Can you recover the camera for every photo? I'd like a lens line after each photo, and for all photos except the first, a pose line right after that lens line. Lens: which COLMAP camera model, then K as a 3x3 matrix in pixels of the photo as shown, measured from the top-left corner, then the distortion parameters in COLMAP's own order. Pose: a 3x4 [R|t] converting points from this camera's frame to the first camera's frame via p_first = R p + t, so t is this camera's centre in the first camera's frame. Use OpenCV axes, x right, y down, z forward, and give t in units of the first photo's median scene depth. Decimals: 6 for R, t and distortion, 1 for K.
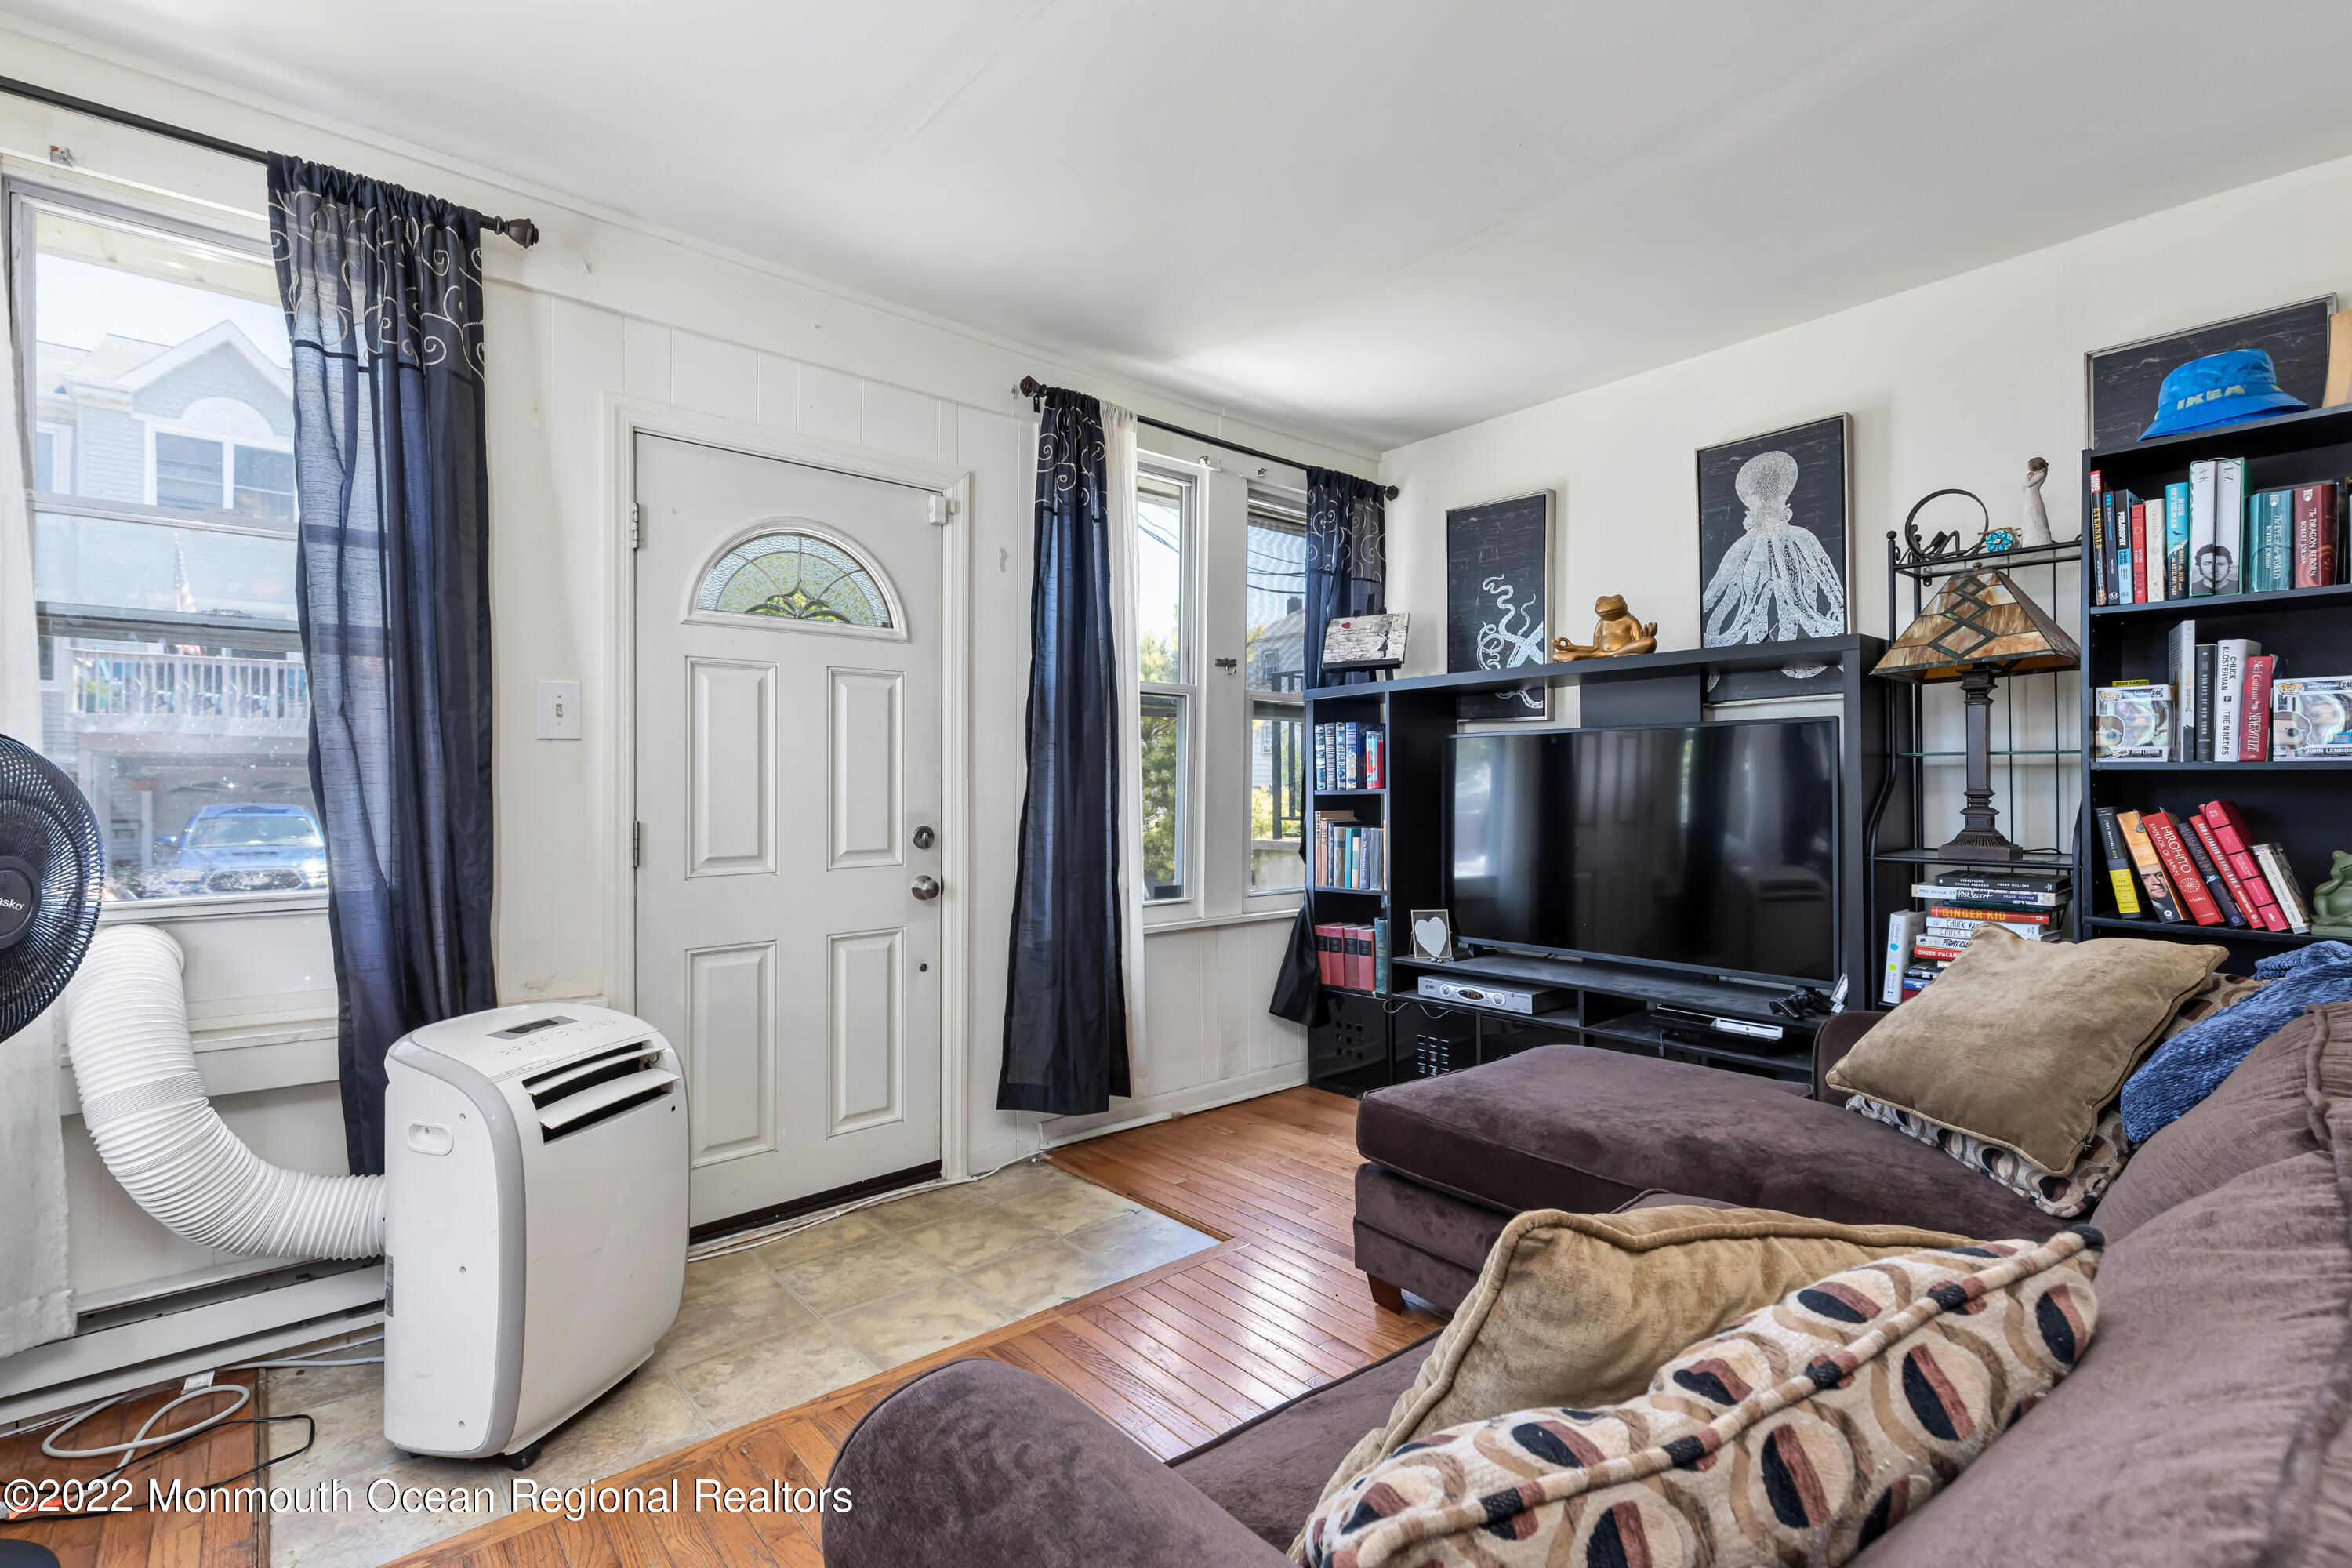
lens RADIAL K [[1062.8, 0, 1192.6], [0, 1062.8, 772.9], [0, 0, 1]] dist [-0.000397, -0.000343]
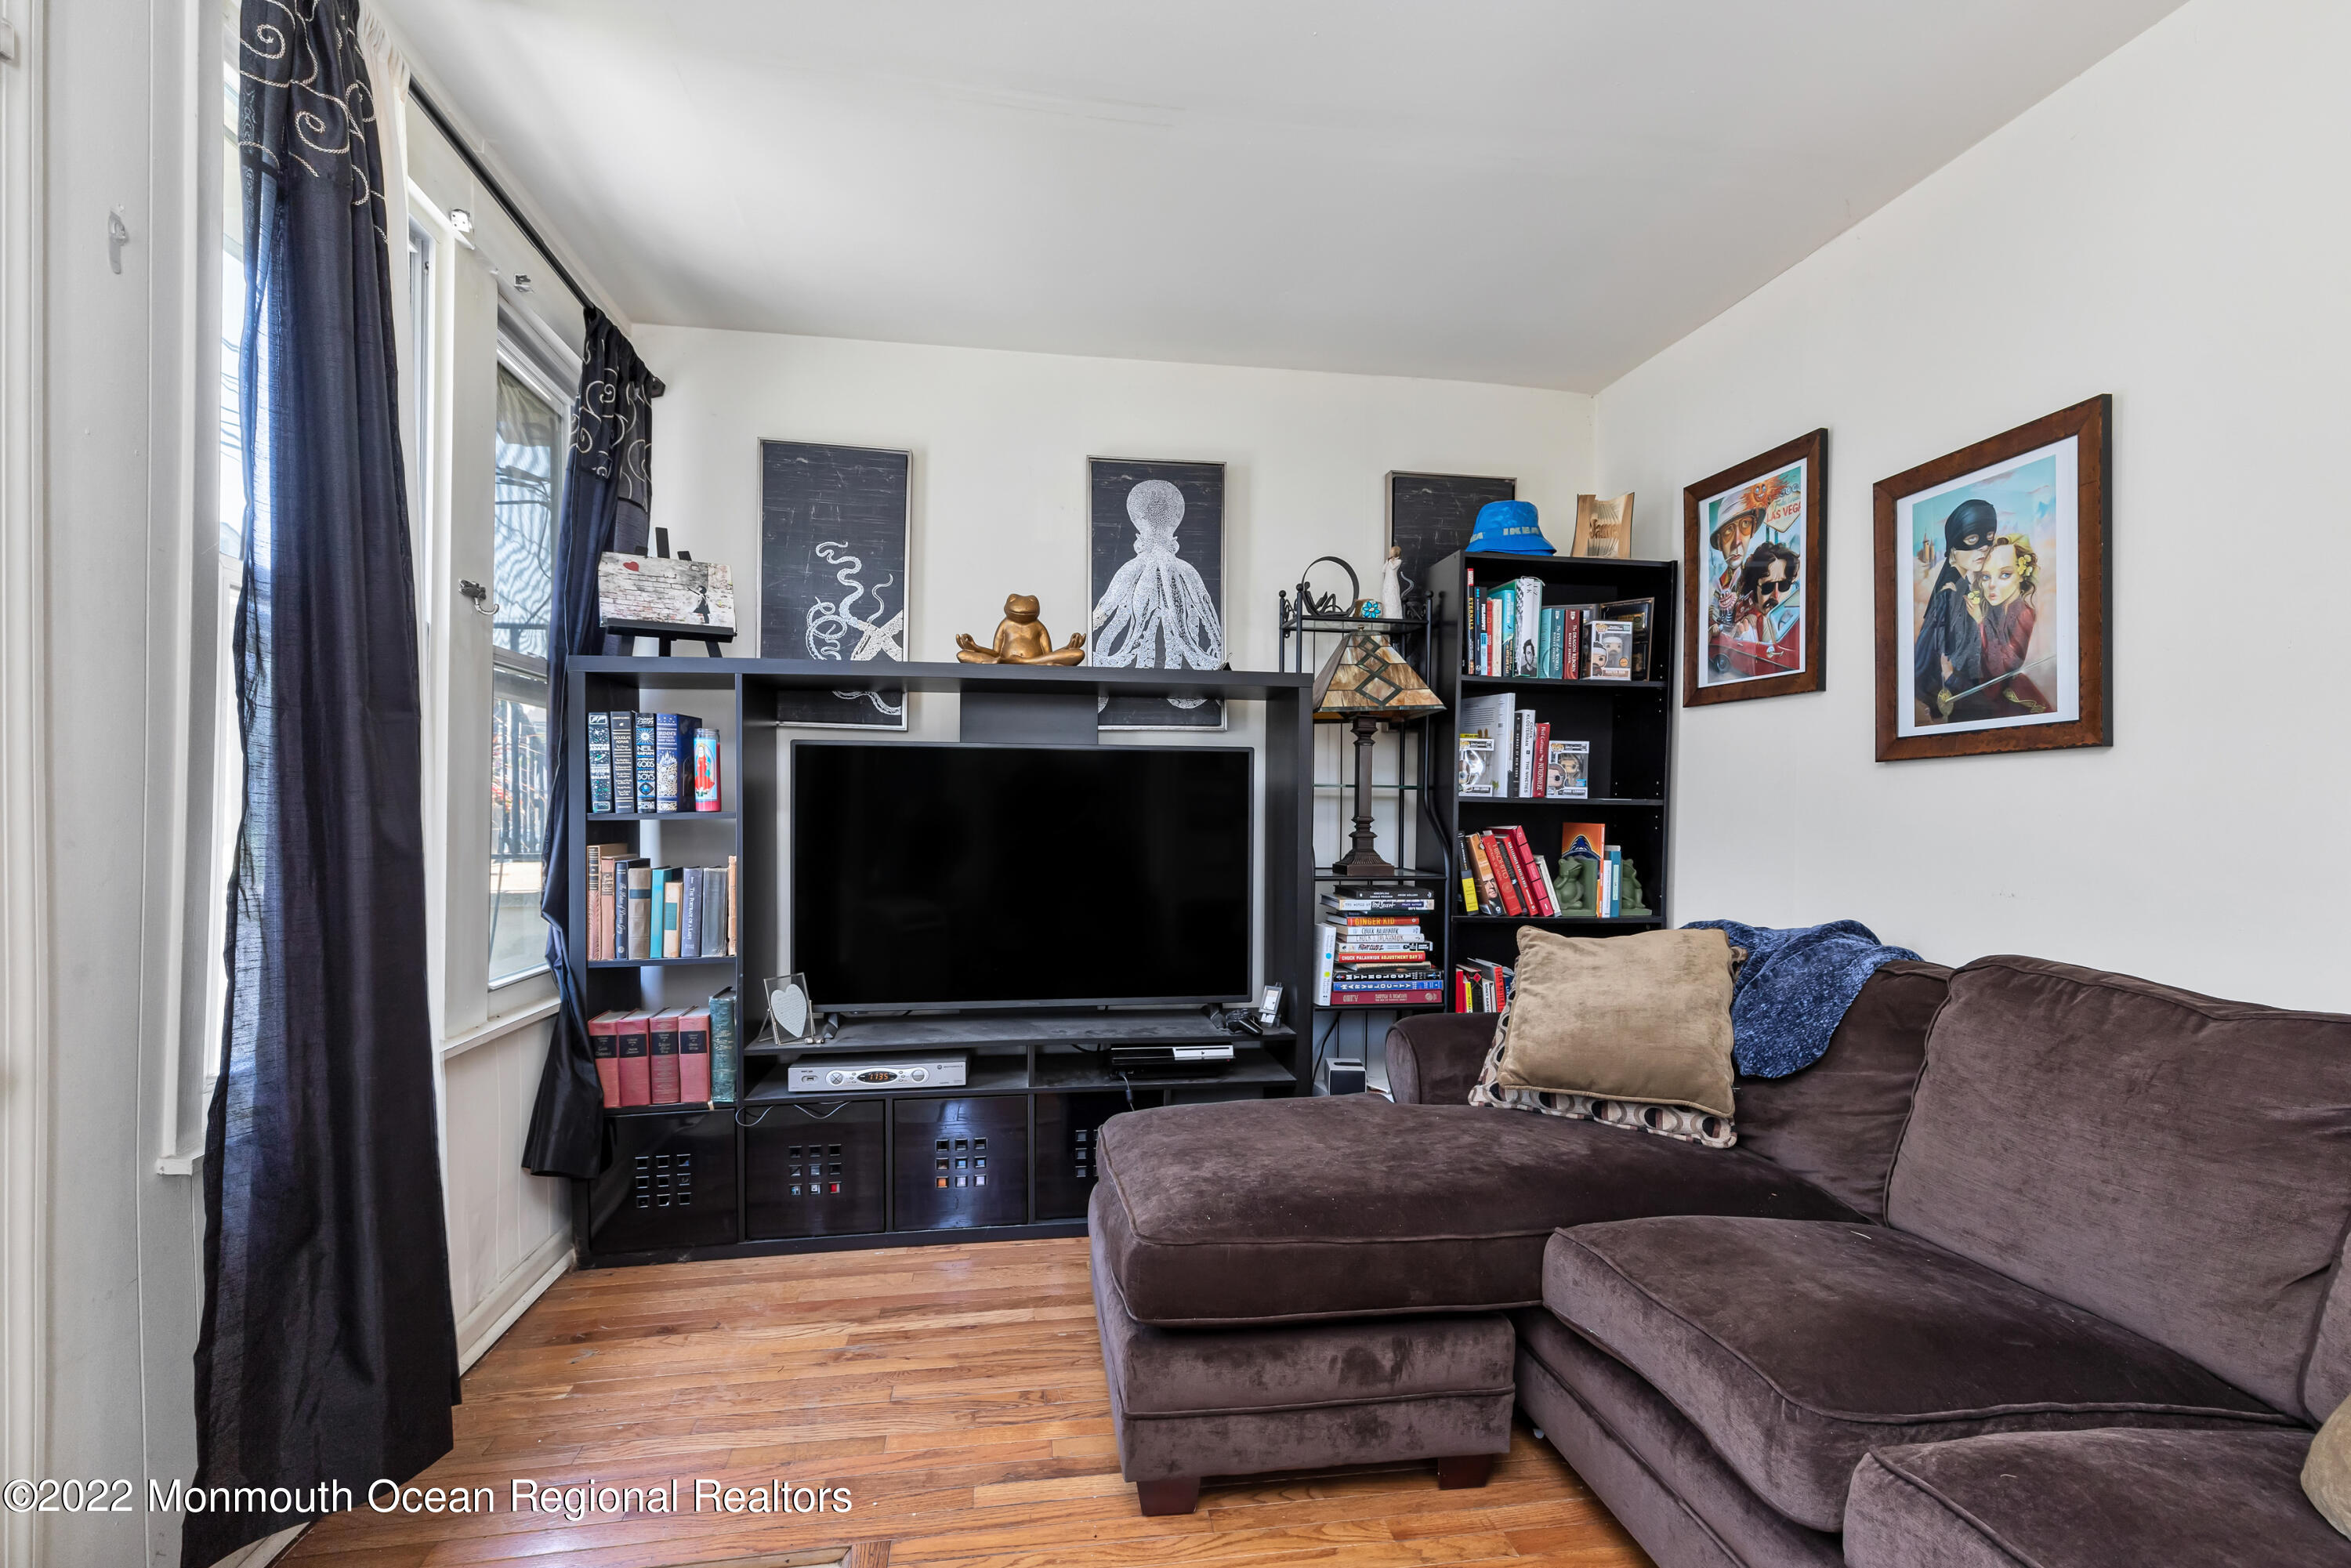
lens RADIAL K [[1085.0, 0, 1177.6], [0, 1085.0, 827.6], [0, 0, 1]] dist [0.002942, -0.000145]
pose [[0.524104, -0.005686, 0.851635, -0.320139], [-0.019420, 0.999638, 0.018625, 0.007610], [-0.851433, -0.026300, 0.523804, 0.429824]]
